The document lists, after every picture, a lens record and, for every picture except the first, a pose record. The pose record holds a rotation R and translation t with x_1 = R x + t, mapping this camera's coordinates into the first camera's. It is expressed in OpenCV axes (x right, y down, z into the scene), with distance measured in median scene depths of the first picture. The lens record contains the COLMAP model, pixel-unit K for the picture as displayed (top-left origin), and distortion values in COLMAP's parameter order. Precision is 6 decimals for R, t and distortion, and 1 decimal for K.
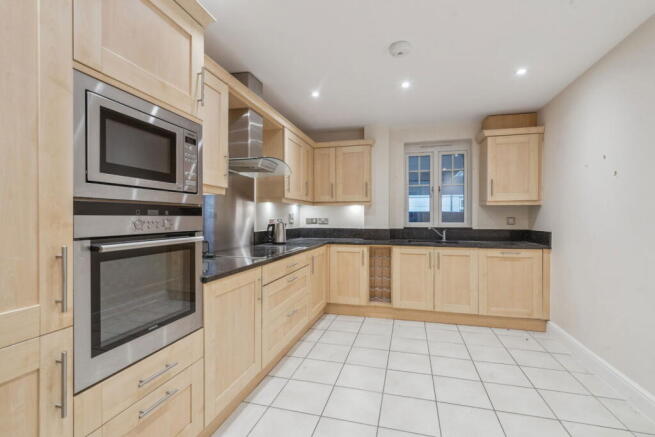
lens RADIAL K [[303.4, 0, 324.2], [0, 303.4, 217.0], [0, 0, 1]] dist [0.000118, 0.000616]
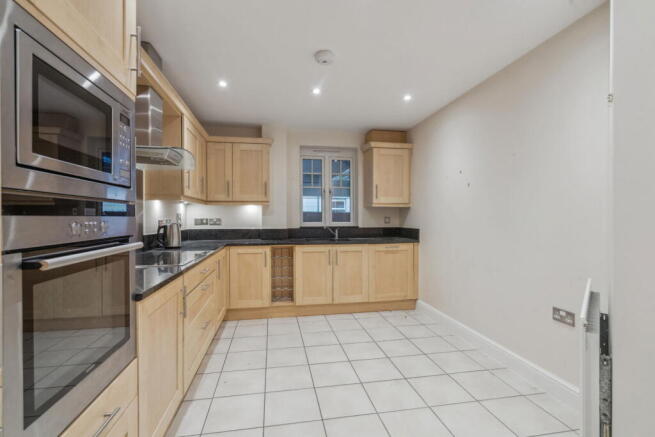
lens RADIAL K [[303.4, 0, 324.2], [0, 303.4, 217.0], [0, 0, 1]] dist [0.000118, 0.000616]
pose [[0.902596, -0.002137, 0.430483, -0.131521], [0.002081, 0.999998, 0.000602, -0.000512], [-0.430483, 0.000352, 0.902599, 0.033014]]
